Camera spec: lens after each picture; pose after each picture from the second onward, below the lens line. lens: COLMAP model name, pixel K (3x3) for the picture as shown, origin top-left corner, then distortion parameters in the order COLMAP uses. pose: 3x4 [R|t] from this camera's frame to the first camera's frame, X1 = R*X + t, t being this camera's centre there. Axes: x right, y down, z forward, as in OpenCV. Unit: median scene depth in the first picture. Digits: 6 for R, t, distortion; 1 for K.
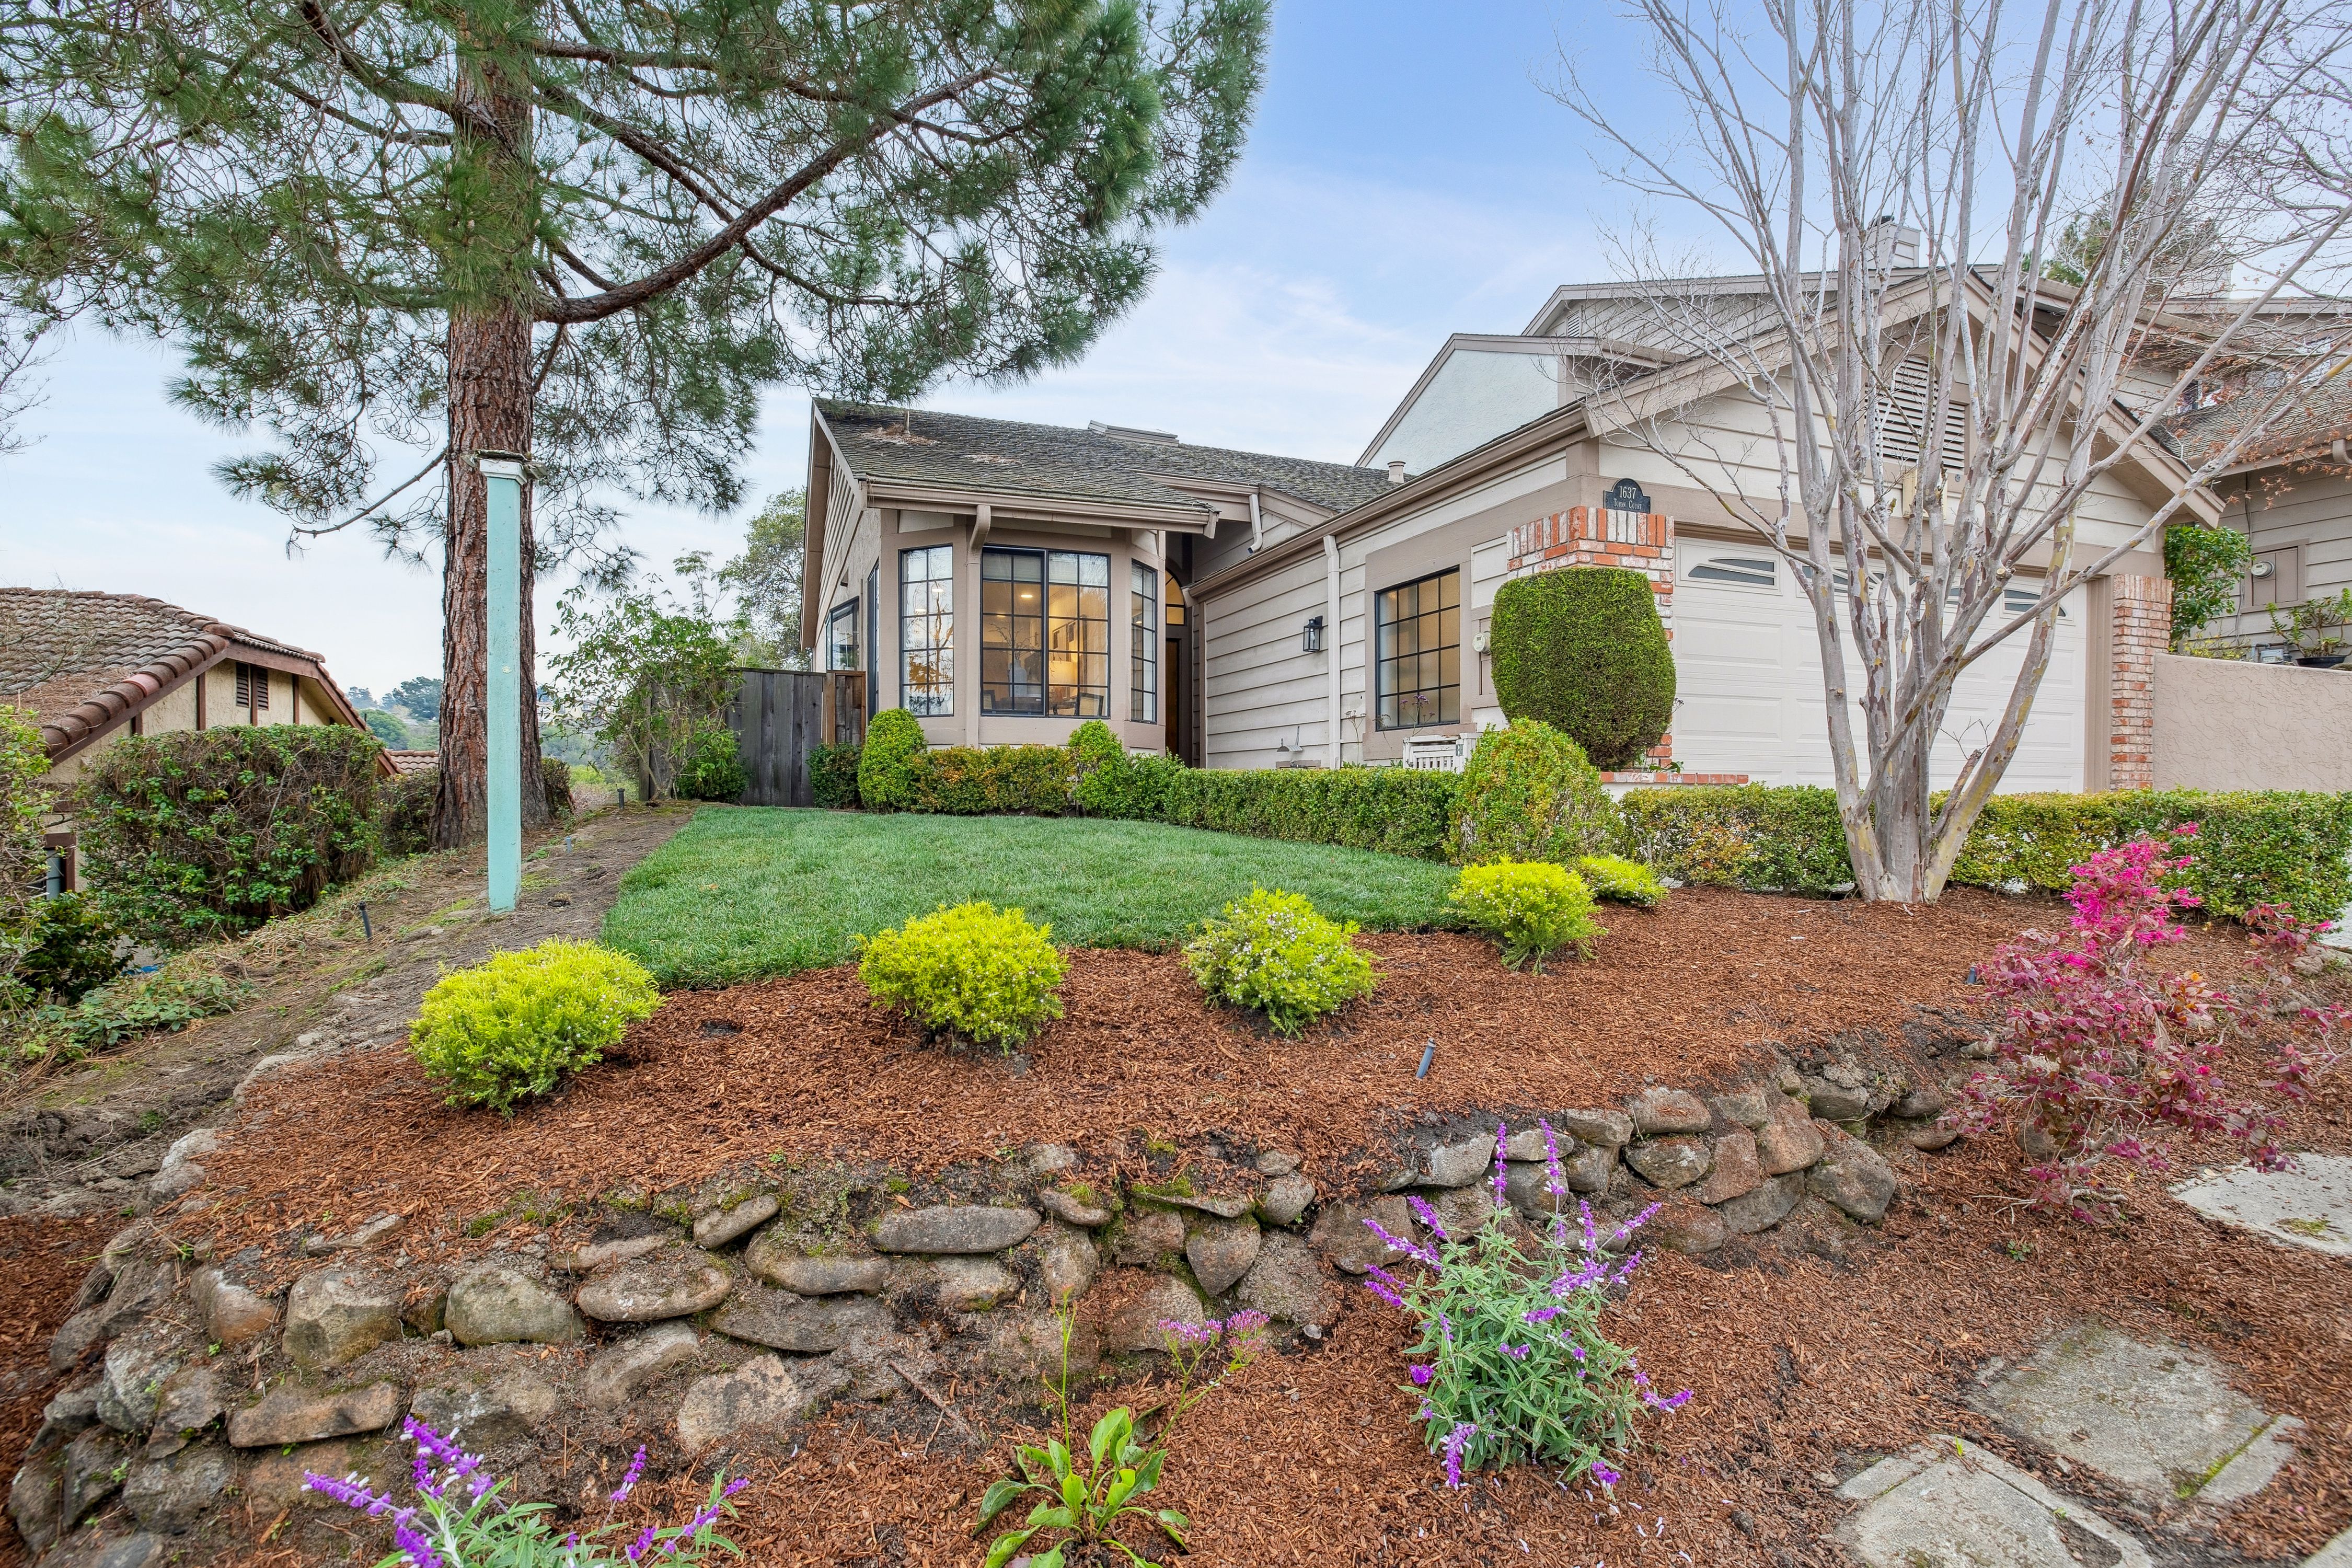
lens RADIAL K [[1064.2, 0, 1176.0], [0, 1064.2, 784.0], [0, 0, 1]] dist [-0.005348, -0.000441]
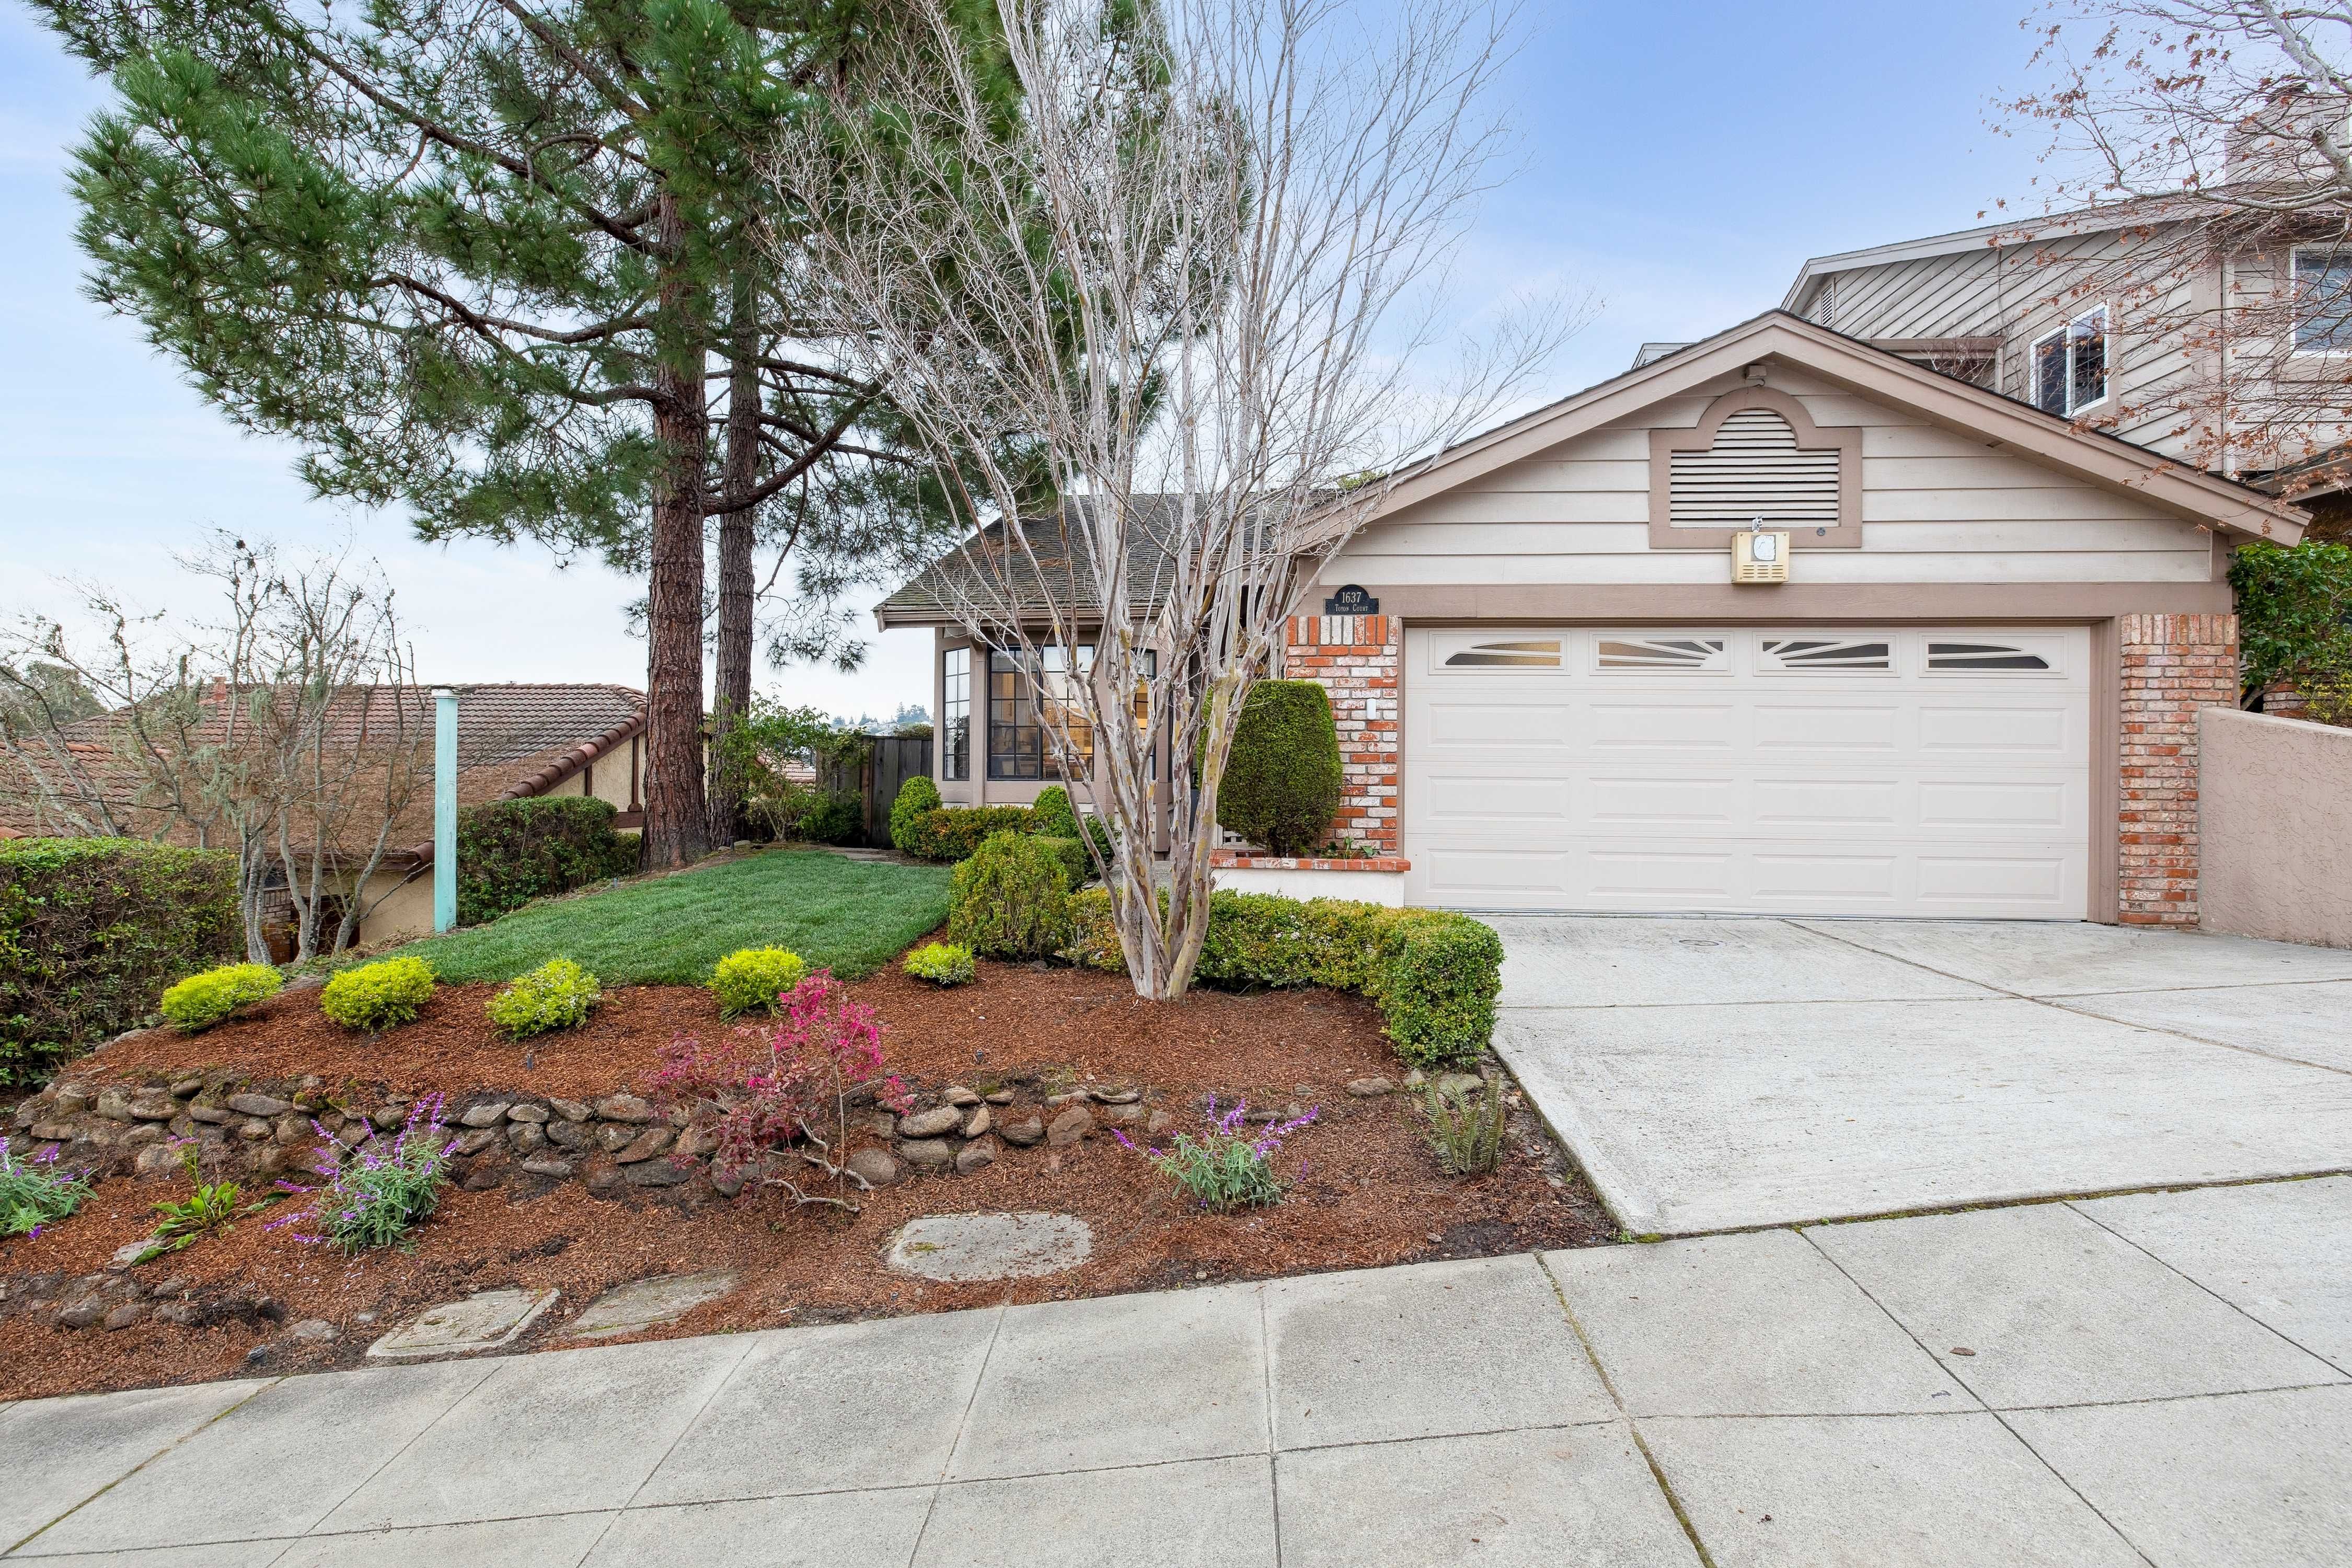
lens RADIAL K [[1033.5, 0, 1121.5], [0, 1033.5, 771.1], [0, 0, 1]] dist [-0.002656, -0.000198]
pose [[0.904240, -0.002088, -0.427019, 0.434720], [-0.004794, 0.999875, -0.015040, -0.050503], [0.426997, 0.015647, 0.904118, -0.043055]]
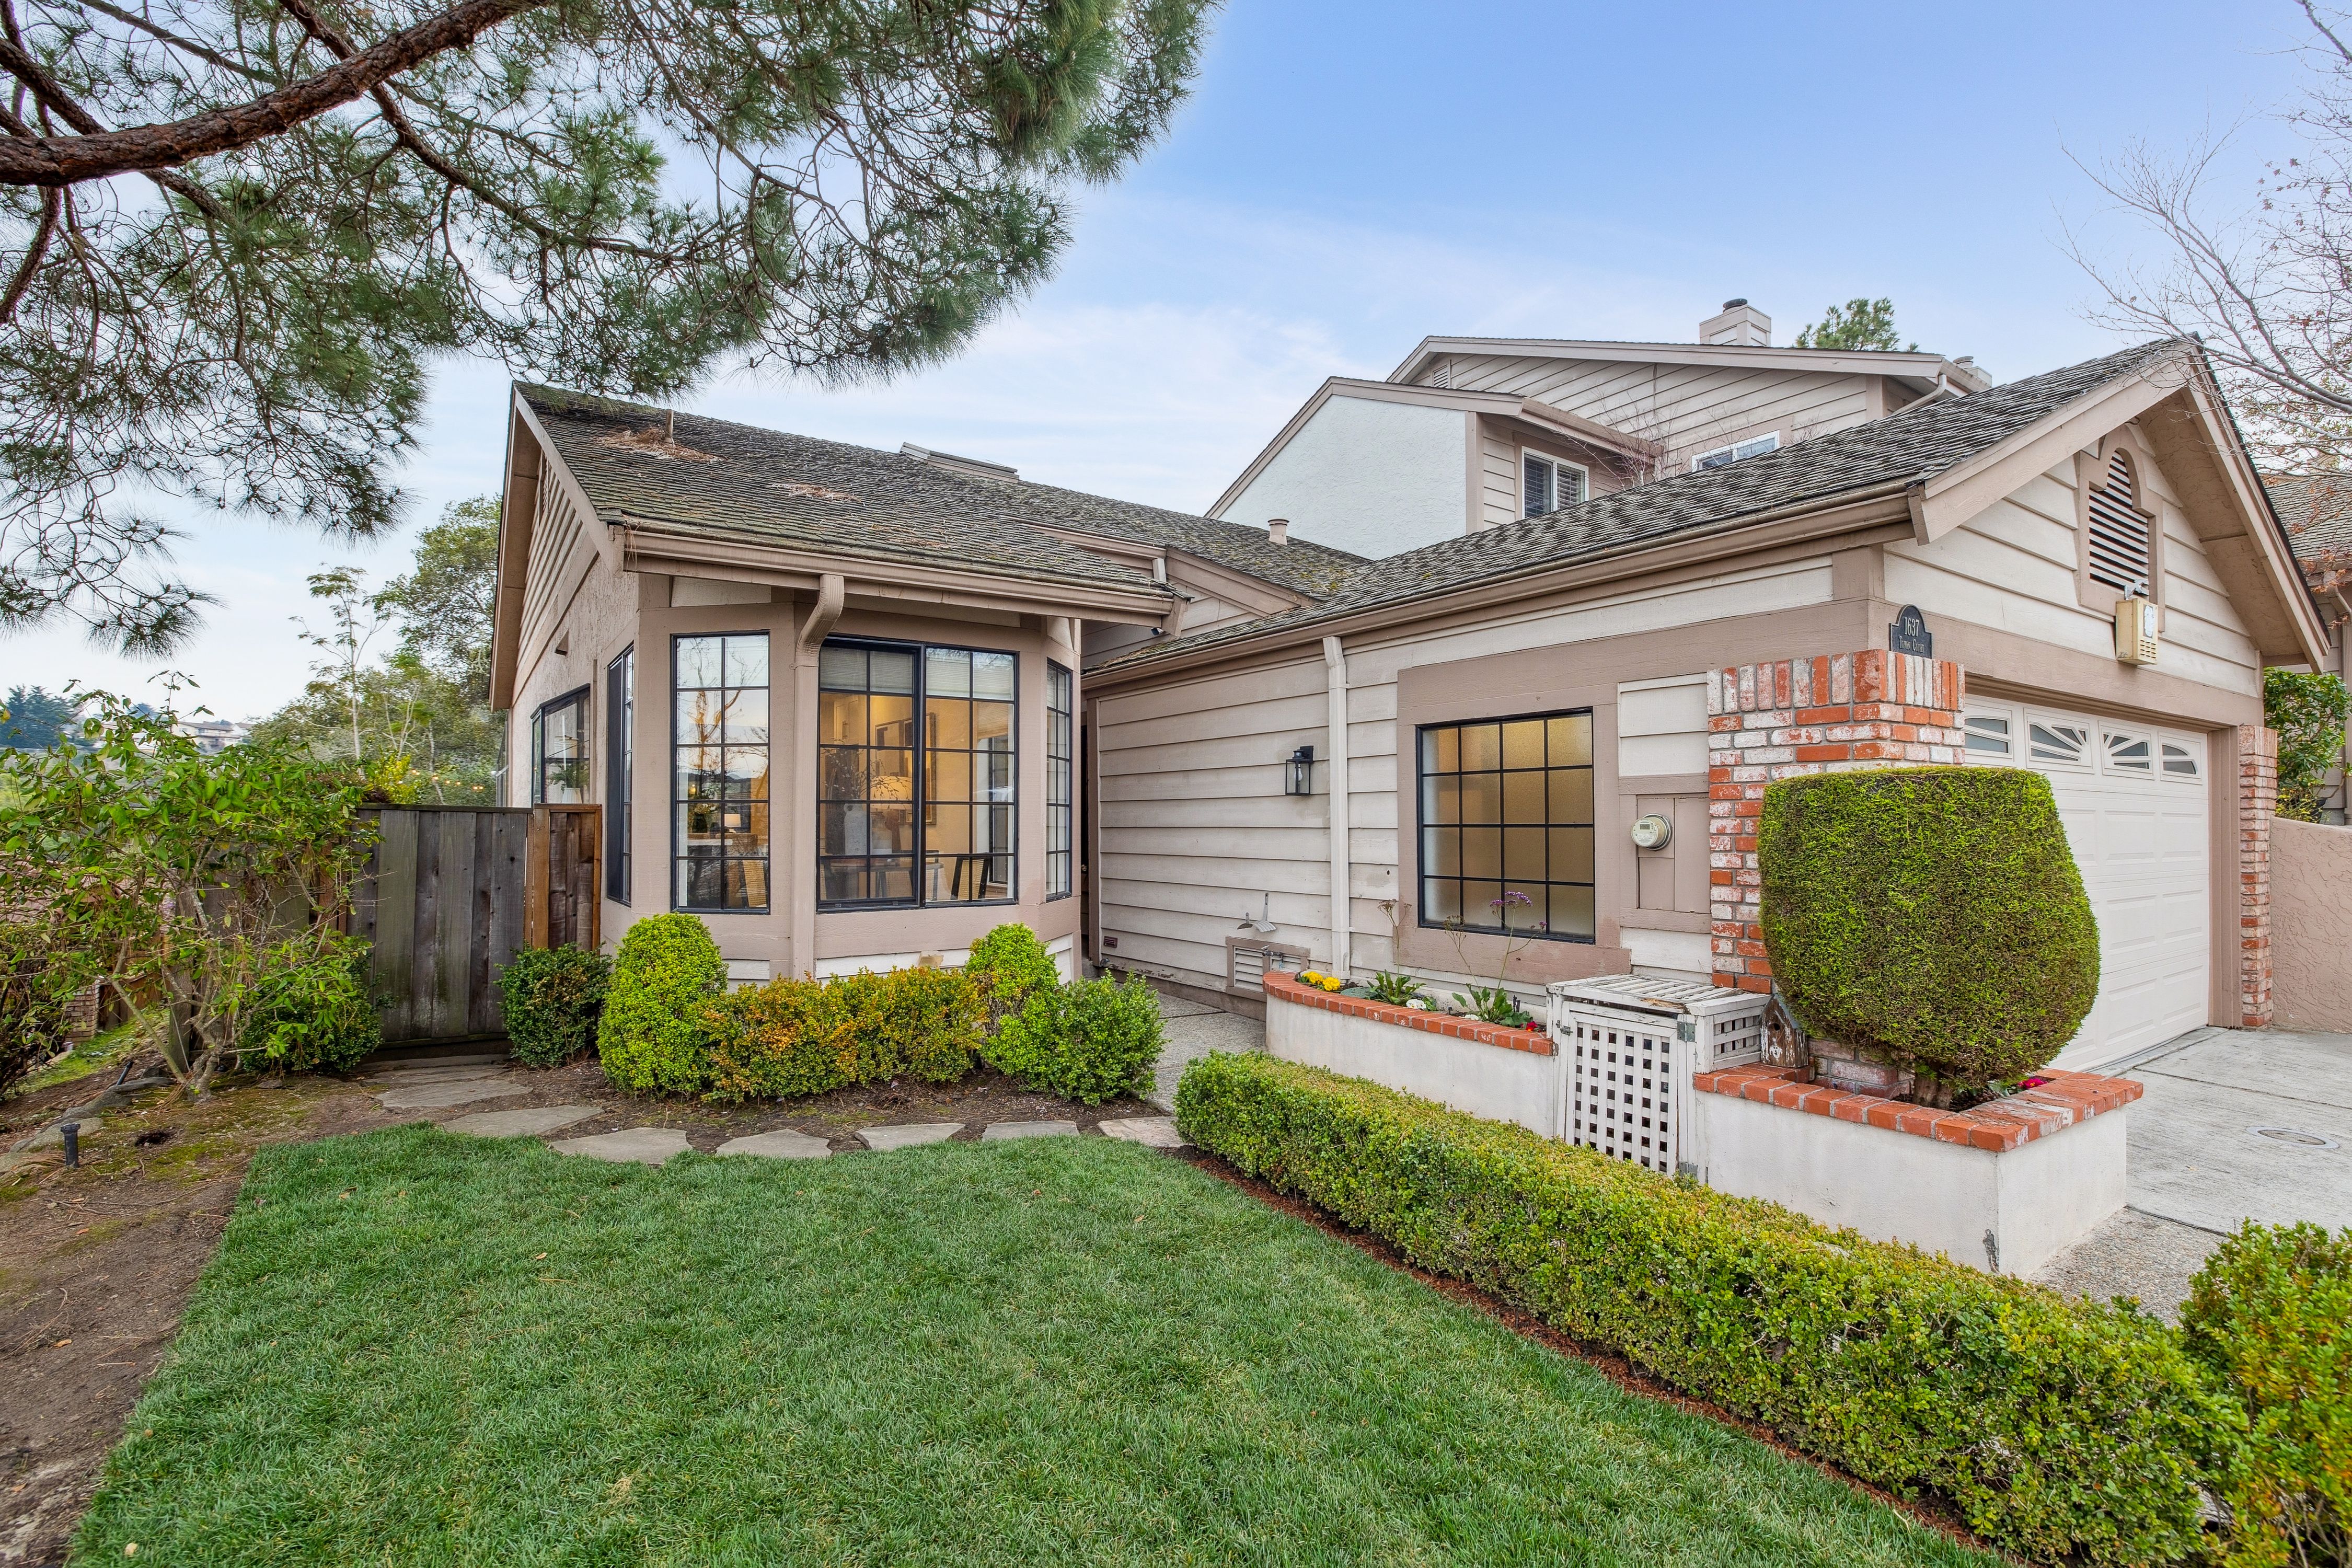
lens RADIAL K [[1063.4, 0, 1176.0], [0, 1063.4, 794.5], [0, 0, 1]] dist [-0.001391, -0.000227]
pose [[0.972816, 0.003268, 0.231558, -0.108734], [0.001584, 0.999783, -0.020766, -0.104488], [-0.231575, 0.020568, 0.972600, 0.311567]]
